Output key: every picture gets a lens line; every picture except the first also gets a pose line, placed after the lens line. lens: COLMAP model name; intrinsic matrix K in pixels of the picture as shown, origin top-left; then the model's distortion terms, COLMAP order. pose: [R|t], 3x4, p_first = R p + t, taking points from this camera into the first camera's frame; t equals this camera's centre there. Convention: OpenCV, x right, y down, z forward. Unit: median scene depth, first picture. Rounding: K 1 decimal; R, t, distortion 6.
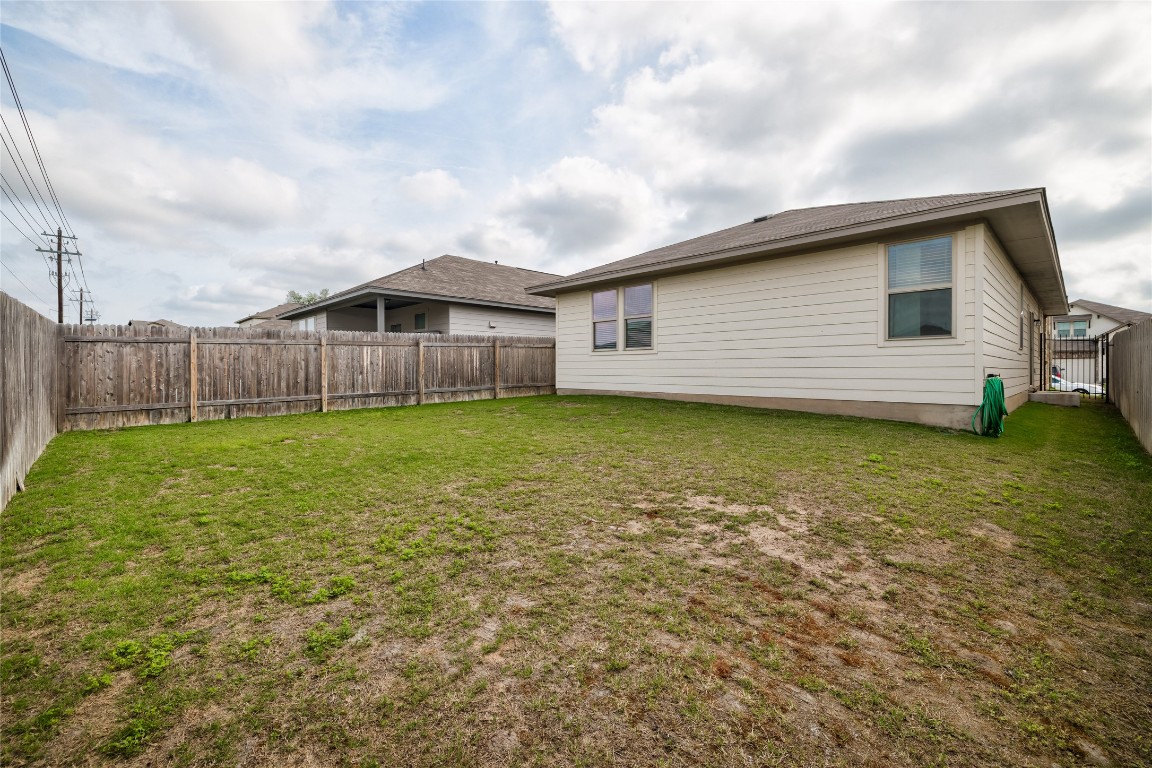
lens RADIAL K [[484.7, 0, 584.5], [0, 484.7, 368.6], [0, 0, 1]] dist [-0.000954, -0.000144]
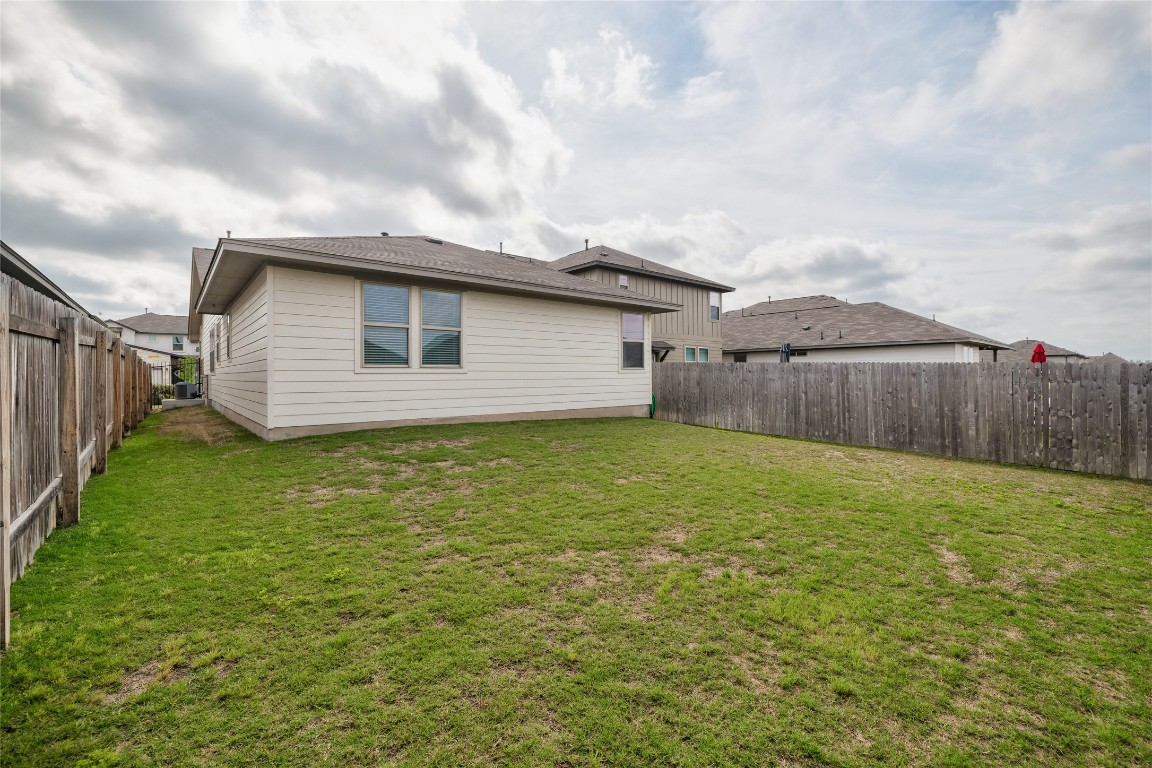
lens RADIAL K [[484.7, 0, 584.5], [0, 484.7, 368.6], [0, 0, 1]] dist [-0.000954, -0.000144]
pose [[0.062915, 0.039040, 0.997255, -0.727734], [0.026058, 0.998830, -0.040745, 0.003421], [-0.997679, 0.028550, 0.061824, 0.722211]]
